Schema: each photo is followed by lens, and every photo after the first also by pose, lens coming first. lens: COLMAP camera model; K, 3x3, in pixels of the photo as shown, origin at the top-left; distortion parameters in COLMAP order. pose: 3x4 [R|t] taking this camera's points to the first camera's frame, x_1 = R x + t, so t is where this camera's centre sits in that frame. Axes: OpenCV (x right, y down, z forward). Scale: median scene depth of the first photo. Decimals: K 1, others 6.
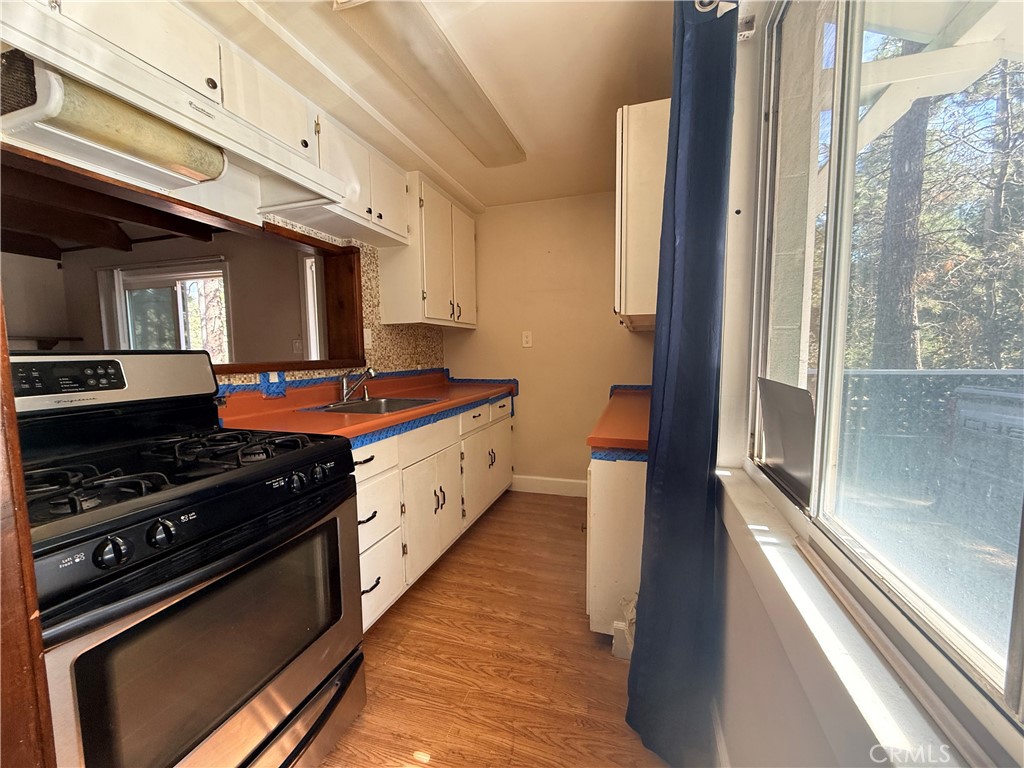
lens RADIAL K [[401.5, 0, 512.4], [0, 401.5, 383.1], [0, 0, 1]] dist [-0.000305, 0.000051]
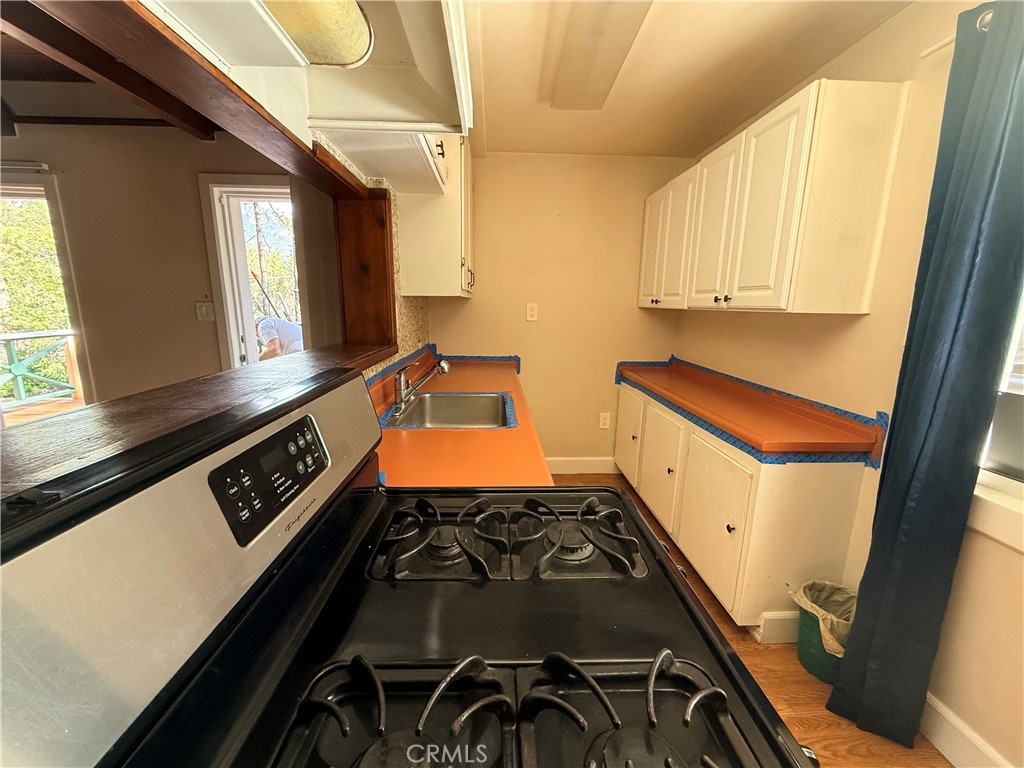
lens RADIAL K [[401.5, 0, 511.1], [0, 401.5, 382.6], [0, 0, 1]] dist [-0.000305, 0.000051]
pose [[0.939893, -0.042195, 0.338853, -0.429023], [0.003234, 0.993392, 0.114728, -0.073450], [-0.341455, -0.106737, 0.933818, 0.199656]]
